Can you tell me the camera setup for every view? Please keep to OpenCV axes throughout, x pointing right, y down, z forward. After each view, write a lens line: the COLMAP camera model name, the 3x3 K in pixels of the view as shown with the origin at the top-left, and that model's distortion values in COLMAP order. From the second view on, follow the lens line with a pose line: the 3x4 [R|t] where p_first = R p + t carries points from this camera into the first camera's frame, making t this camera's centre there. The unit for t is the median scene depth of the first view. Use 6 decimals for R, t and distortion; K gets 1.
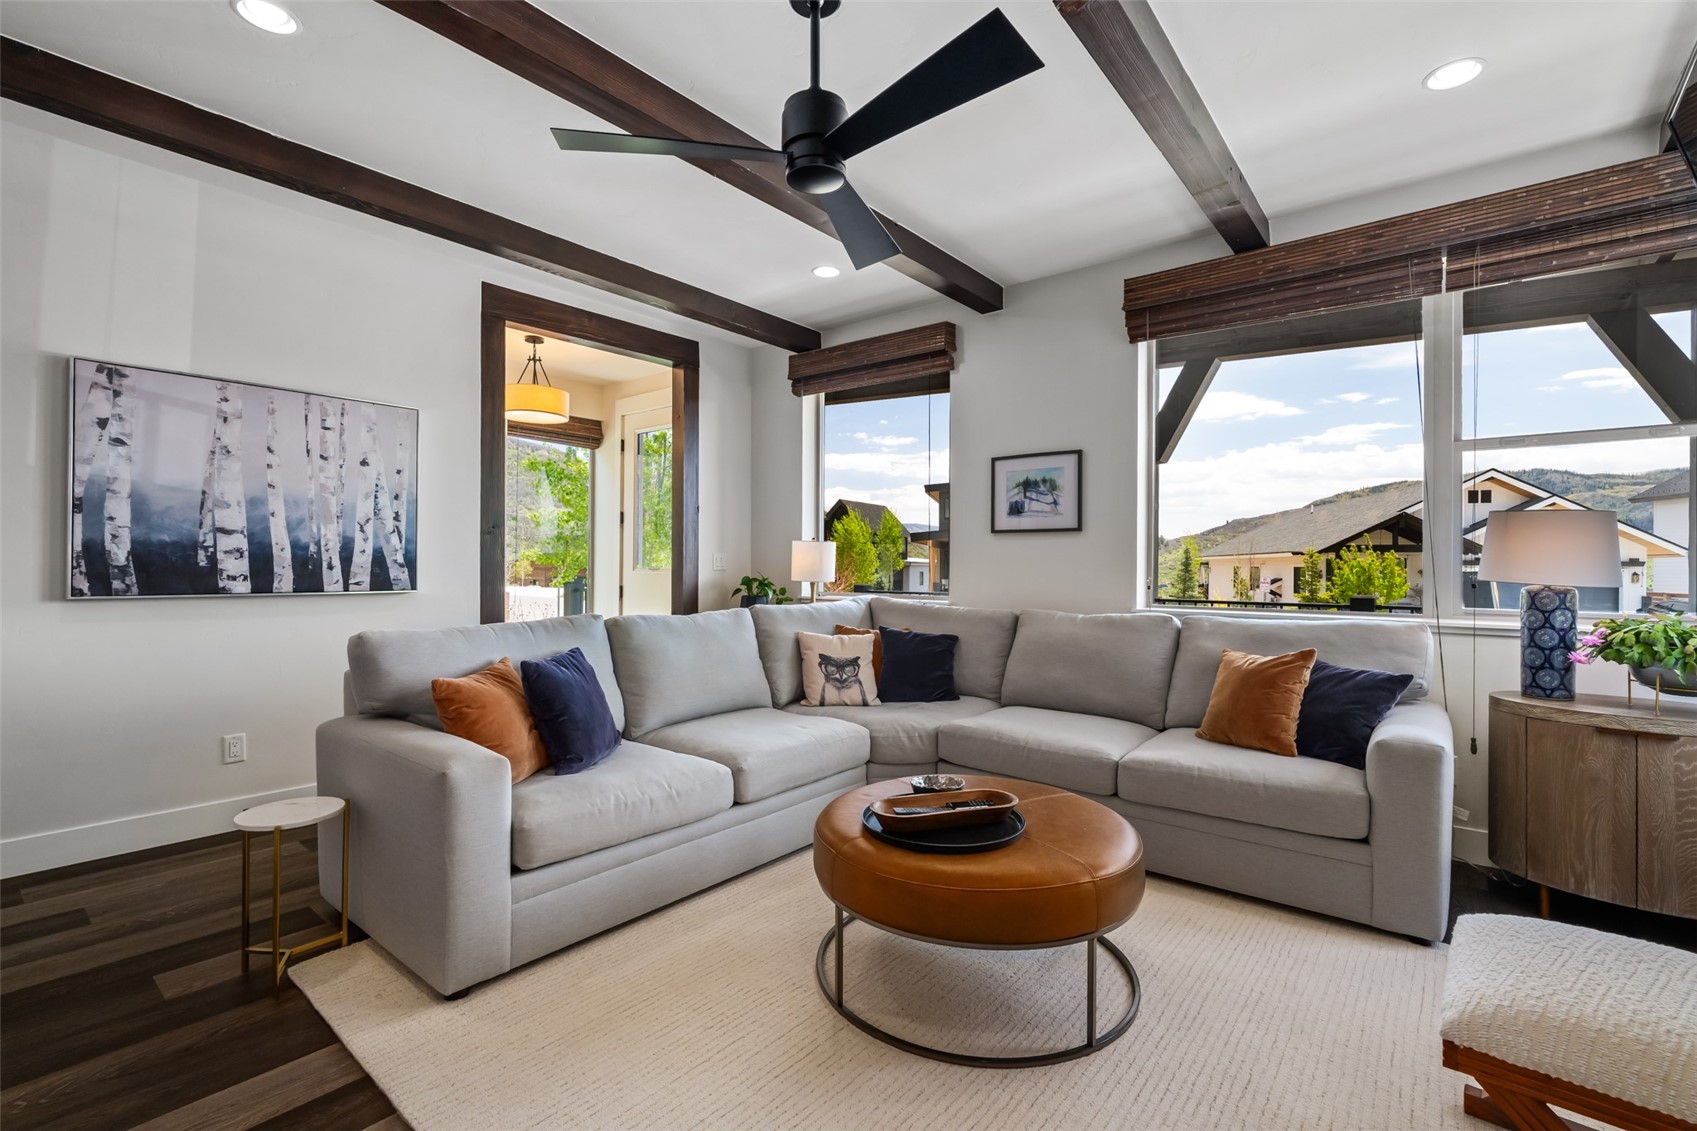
lens RADIAL K [[749.8, 0, 842.9], [0, 749.8, 563.7], [0, 0, 1]] dist [-0.007811, 0.002415]
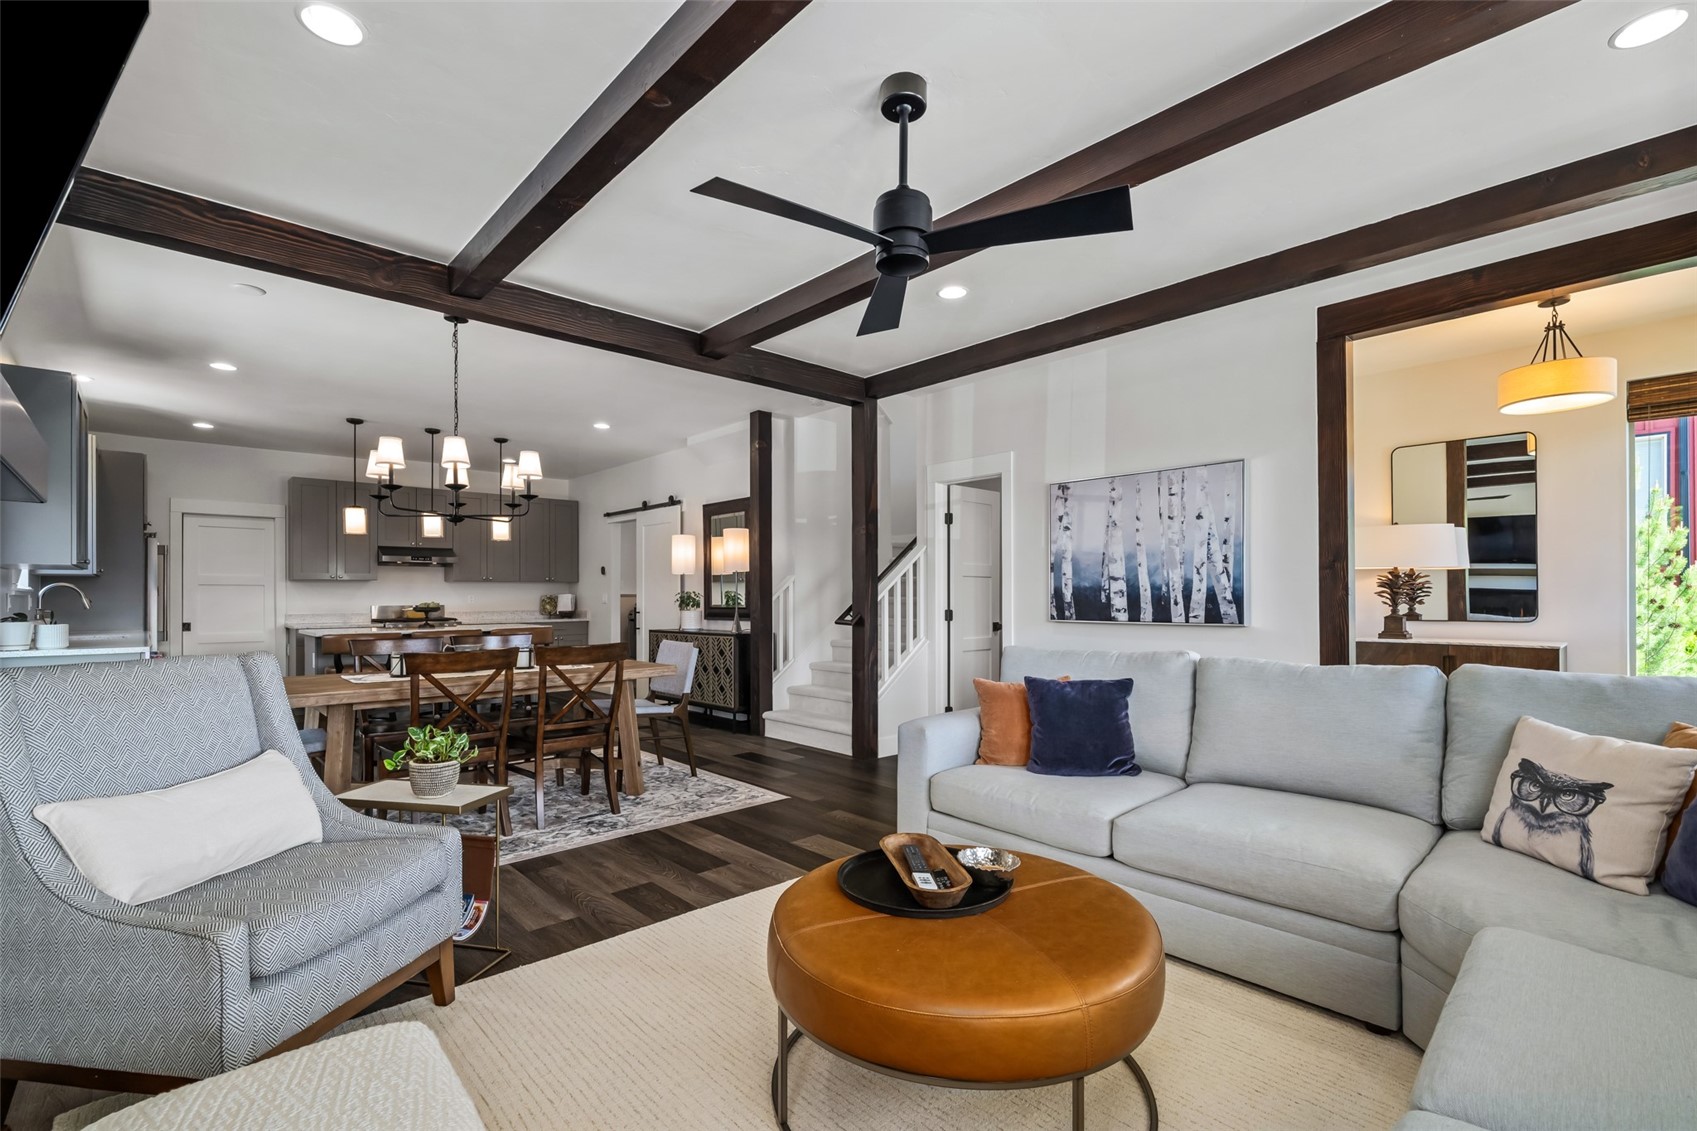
lens RADIAL K [[749.8, 0, 851.9], [0, 749.8, 579.8], [0, 0, 1]] dist [-0.007811, 0.002415]
pose [[-0.123737, -0.028923, -0.991893, 0.647518], [0.002029, 0.999566, -0.029399, 0.000940], [0.992313, -0.005651, -0.123625, 0.619399]]
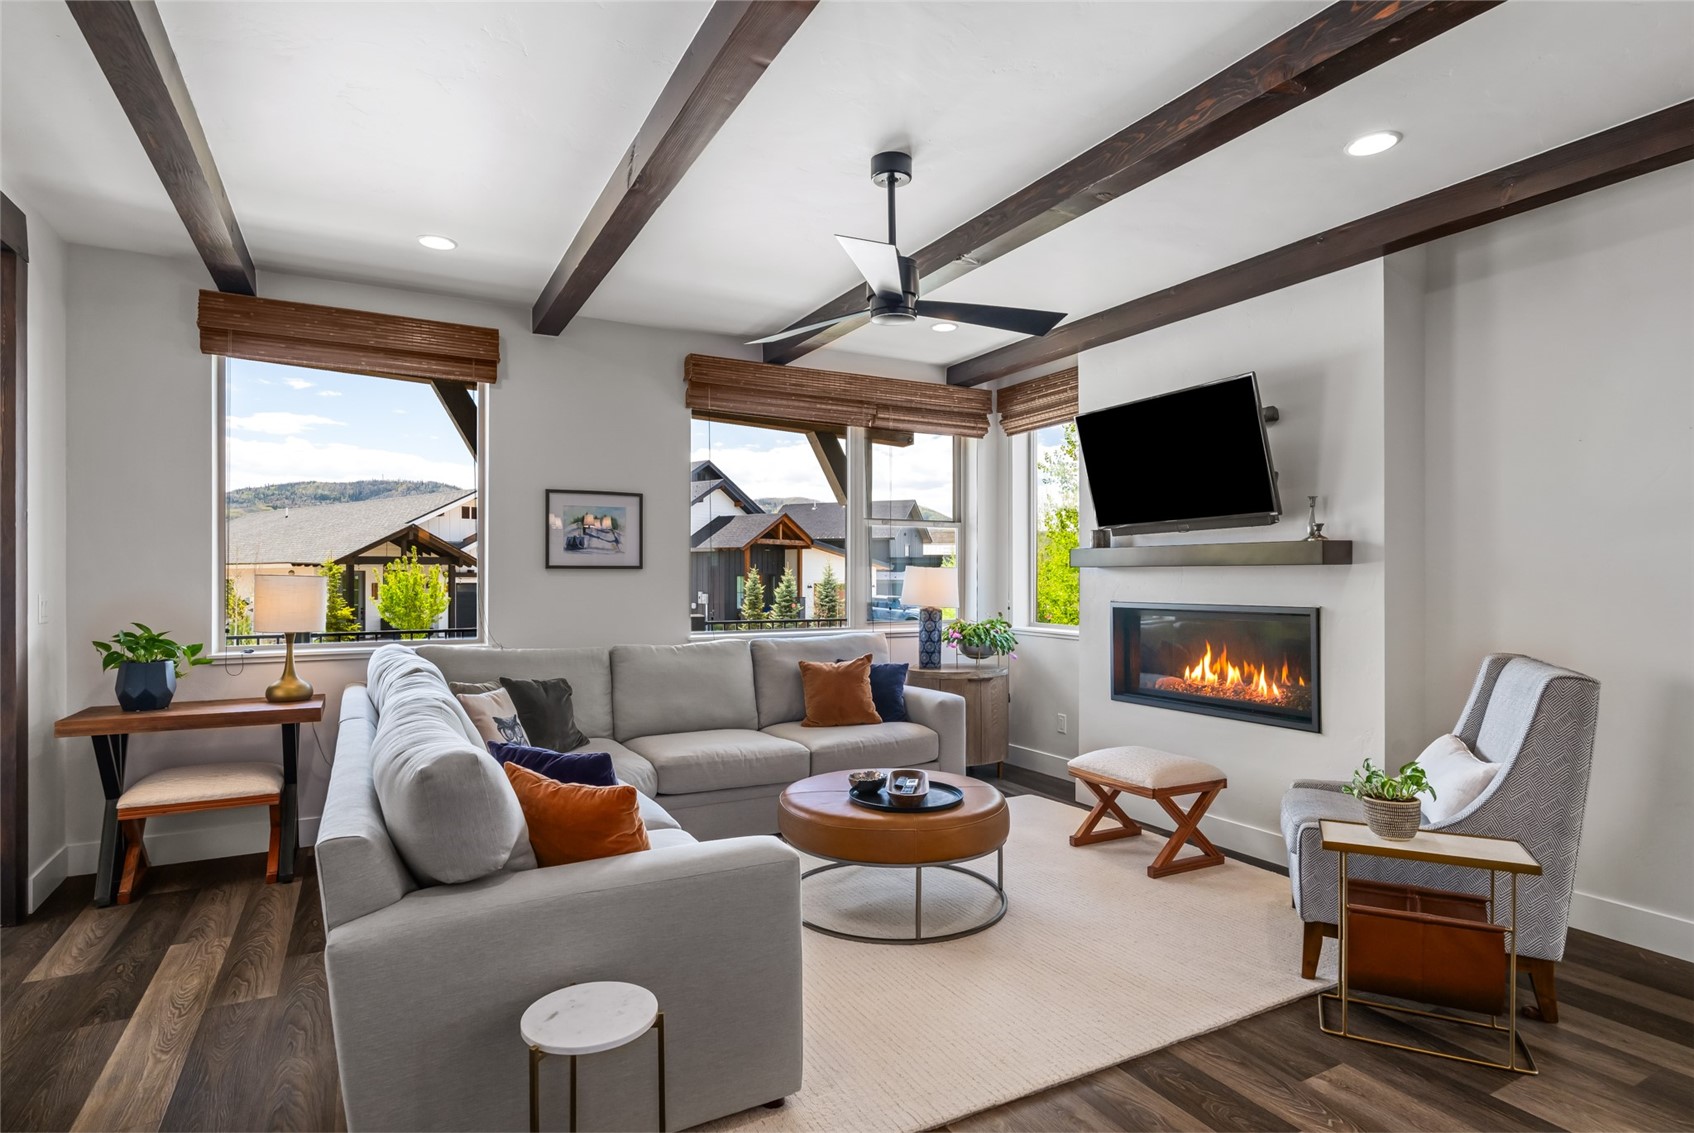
lens RADIAL K [[893.5, 0, 829.1], [0, 893.5, 568.0], [0, 0, 1]] dist [-0.003622, -0.000551]
pose [[0.380016, 0.000054, 0.924980, -0.883983], [0.003374, 0.999993, -0.001444, -0.048300], [-0.924974, 0.003670, 0.380013, 0.298607]]
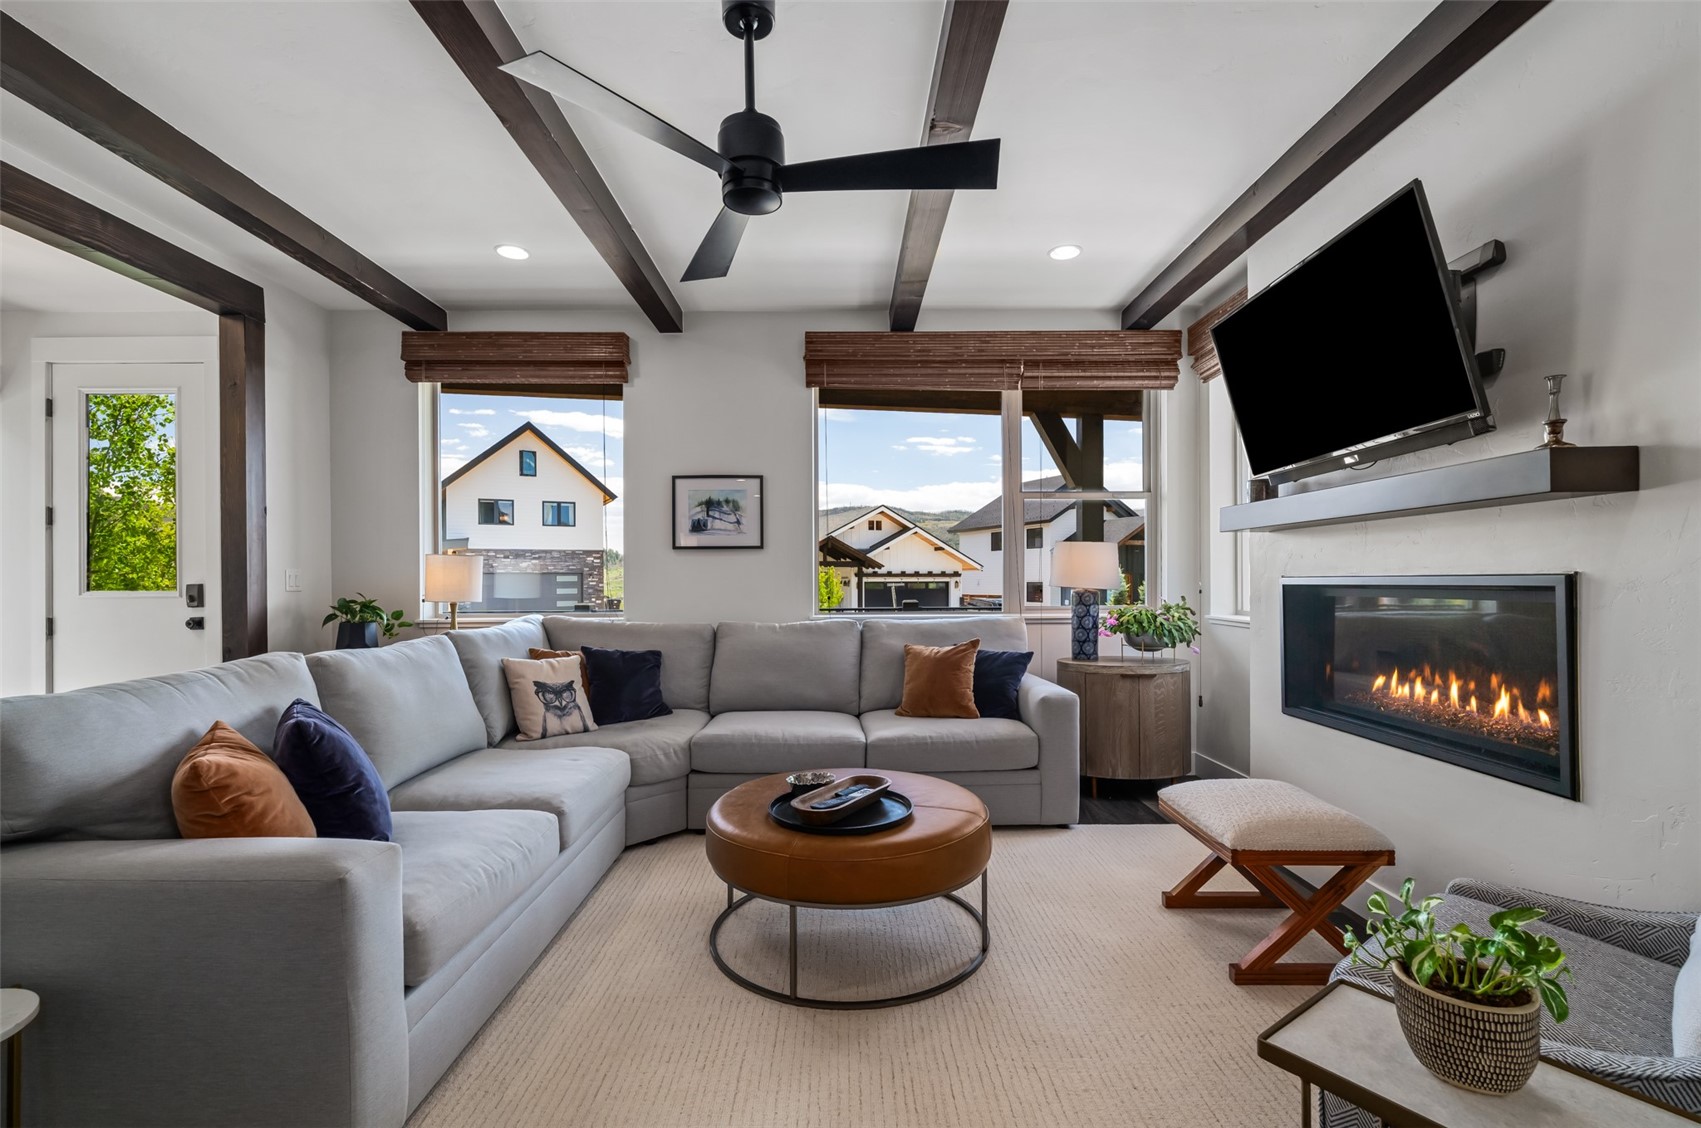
lens RADIAL K [[751.6, 0, 838.1], [0, 751.6, 580.7], [0, 0, 1]] dist [-0.007811, 0.002415]
pose [[0.770633, -0.011774, 0.637170, -0.350815], [0.009968, 0.999930, 0.006421, -0.002792], [-0.637201, 0.001402, 0.770696, 0.082345]]
